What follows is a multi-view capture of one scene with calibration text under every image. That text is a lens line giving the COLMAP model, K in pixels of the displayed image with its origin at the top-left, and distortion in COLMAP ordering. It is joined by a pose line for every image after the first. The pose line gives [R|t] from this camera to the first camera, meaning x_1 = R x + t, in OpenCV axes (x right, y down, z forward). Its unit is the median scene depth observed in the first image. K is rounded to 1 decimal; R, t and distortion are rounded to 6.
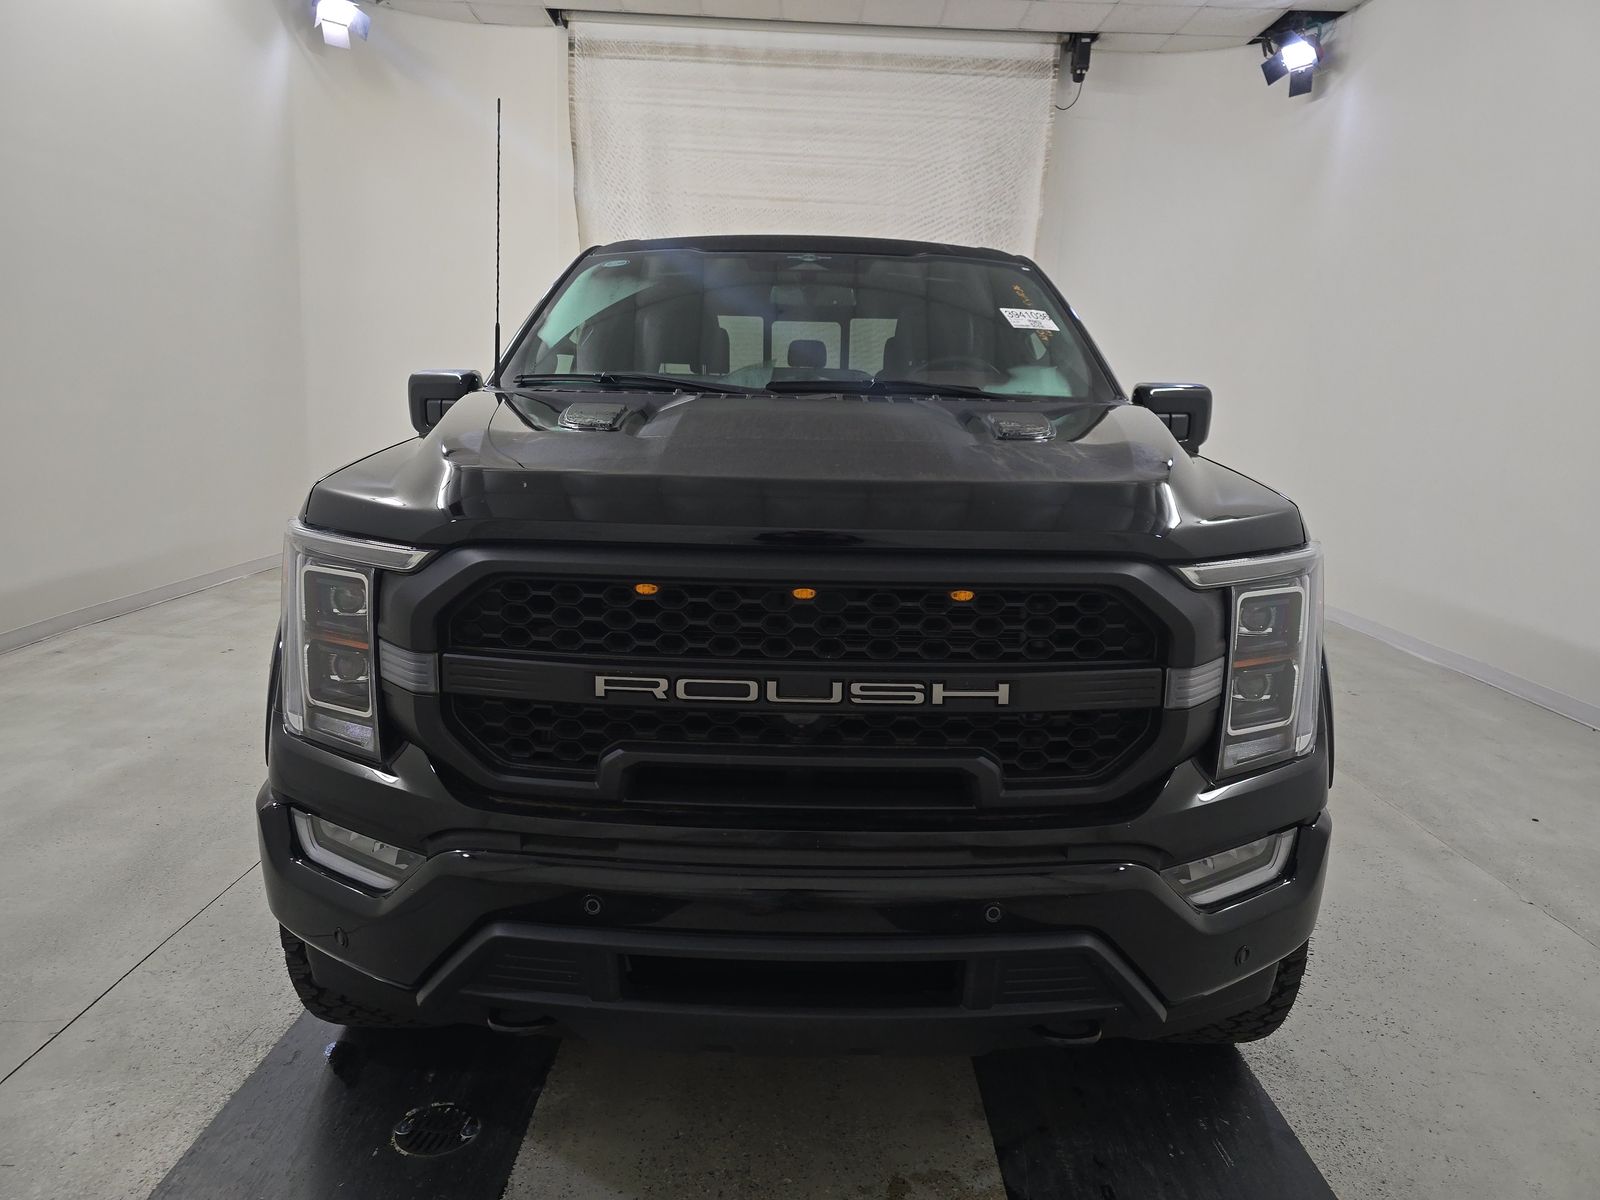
lens RADIAL K [[1059.7, 0, 803.5], [0, 1059.7, 606.0], [0, 0, 1]] dist [0.034555, -0.029457]
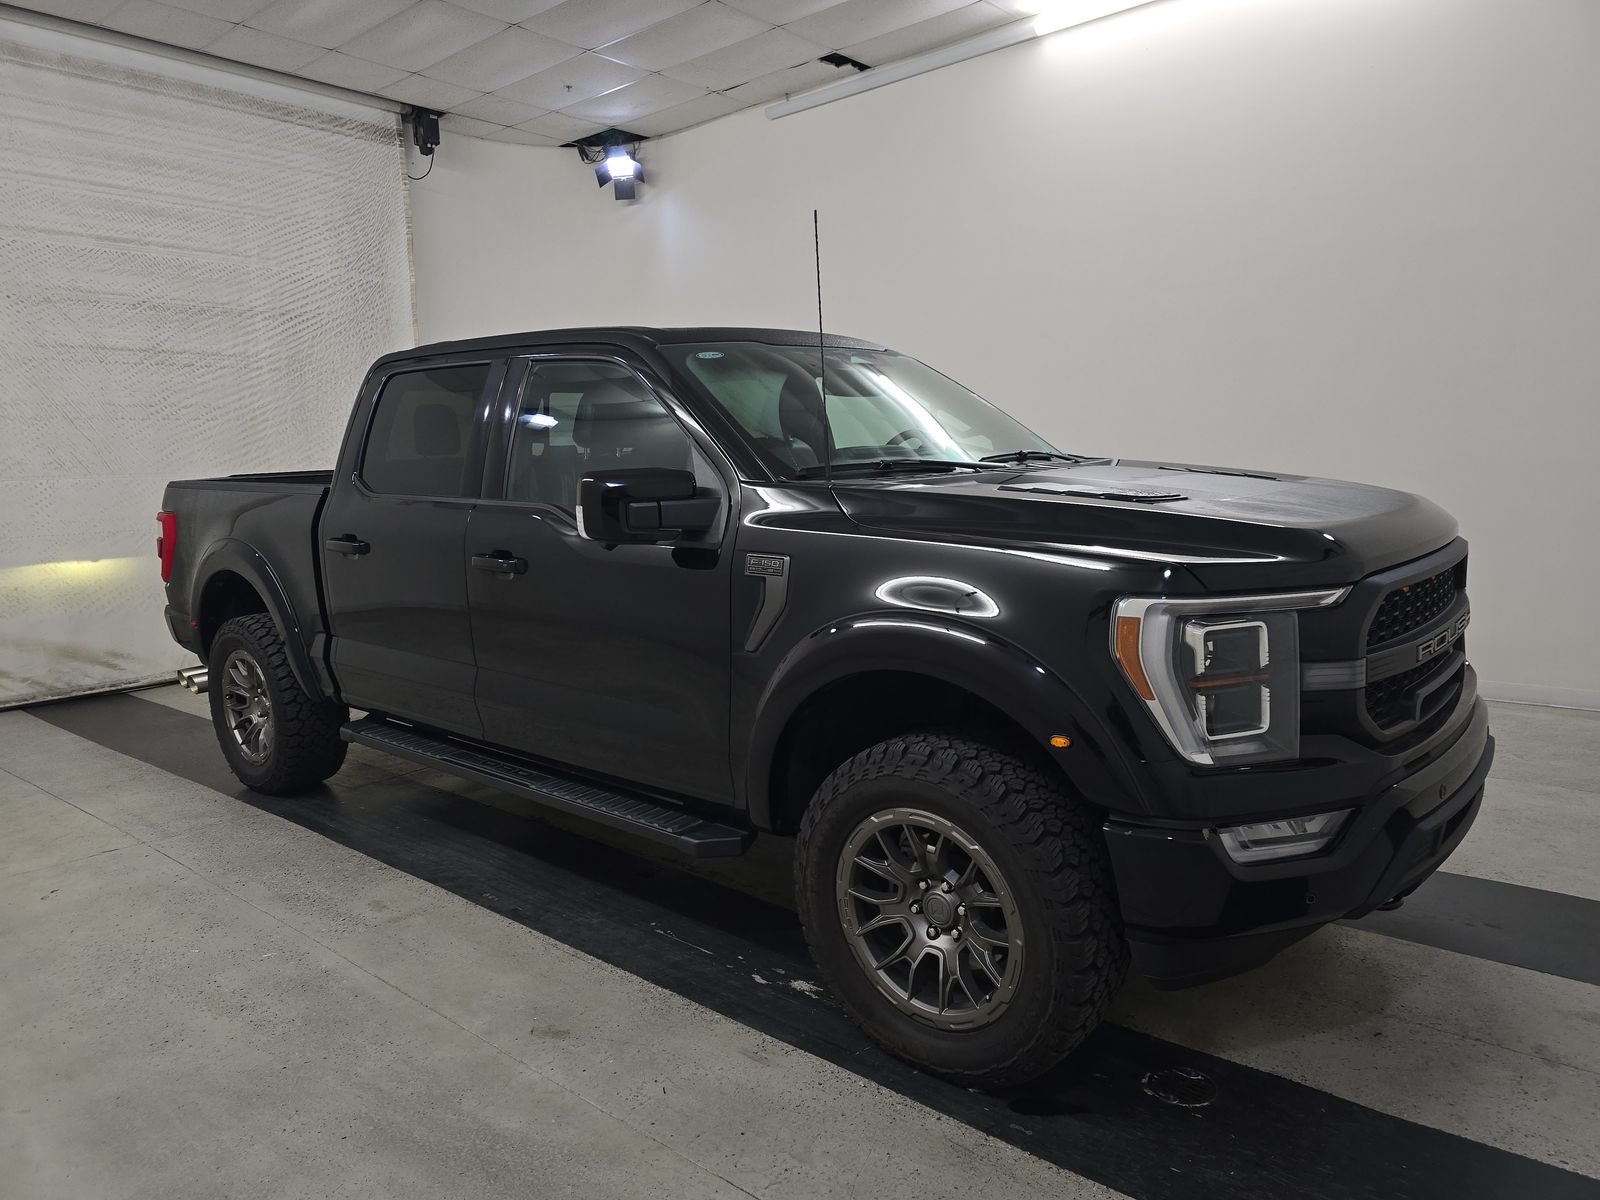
lens RADIAL K [[1059.7, 0, 803.5], [0, 1059.7, 606.0], [0, 0, 1]] dist [0.034555, -0.029457]
pose [[0.660429, -0.157822, 0.734115, -0.320197], [0.191686, 0.980705, 0.038389, -0.037846], [-0.726009, 0.115366, 0.677939, 0.096024]]
